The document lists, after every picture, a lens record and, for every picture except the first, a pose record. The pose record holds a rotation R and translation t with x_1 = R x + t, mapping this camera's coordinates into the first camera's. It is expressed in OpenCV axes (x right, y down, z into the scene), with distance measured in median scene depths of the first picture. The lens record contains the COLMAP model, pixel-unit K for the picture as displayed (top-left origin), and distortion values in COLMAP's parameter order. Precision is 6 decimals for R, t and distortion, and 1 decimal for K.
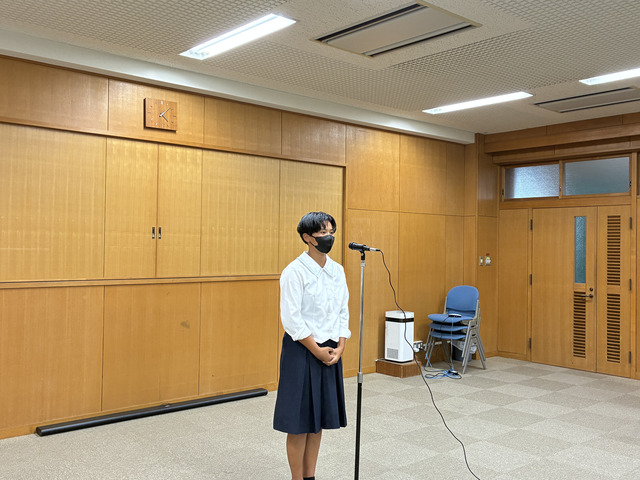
lens RADIAL K [[638.7, 0, 320.0], [0, 638.7, 240.0], [0, 0, 1]] dist [0.112461, -0.001998]
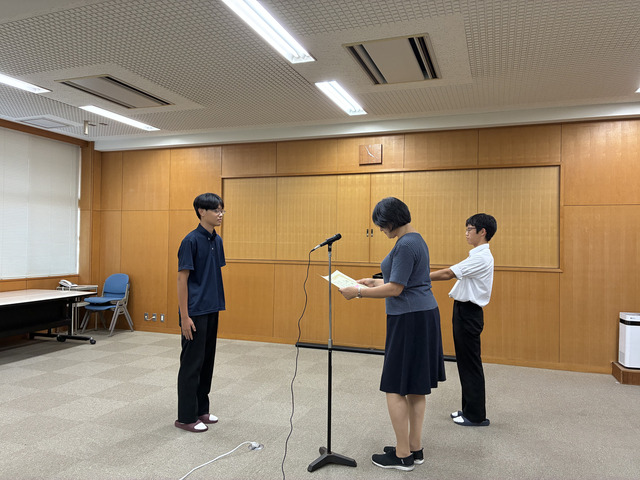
lens RADIAL K [[479.9, 0, 320.0], [0, 479.9, 238.5], [0, 0, 1]] dist [0.064567, -0.077625]
pose [[0.483429, -0.013652, -0.875277, 0.644050], [0.000939, 0.999886, -0.015077, 0.018414], [0.875383, 0.006467, 0.483387, 0.337368]]
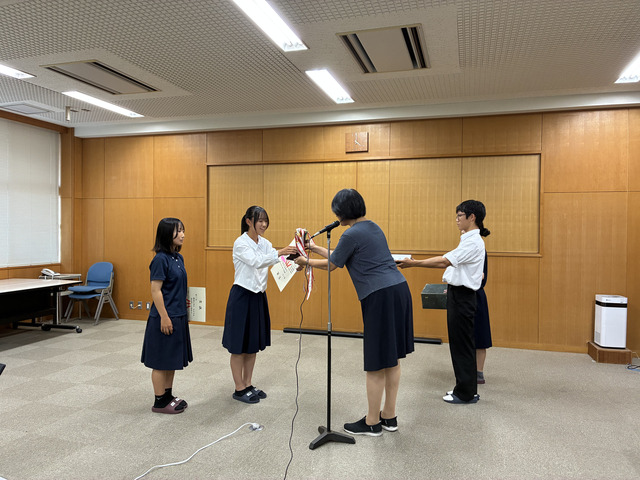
lens RADIAL K [[480.4, 0, 318.4], [0, 480.4, 239.4], [0, 0, 1]] dist [0.064147, -0.075725]
pose [[0.524425, 0.007903, -0.851420, 0.643519], [0.006333, 0.999893, 0.013183, 0.018937], [0.851433, -0.012306, 0.524319, 0.307457]]
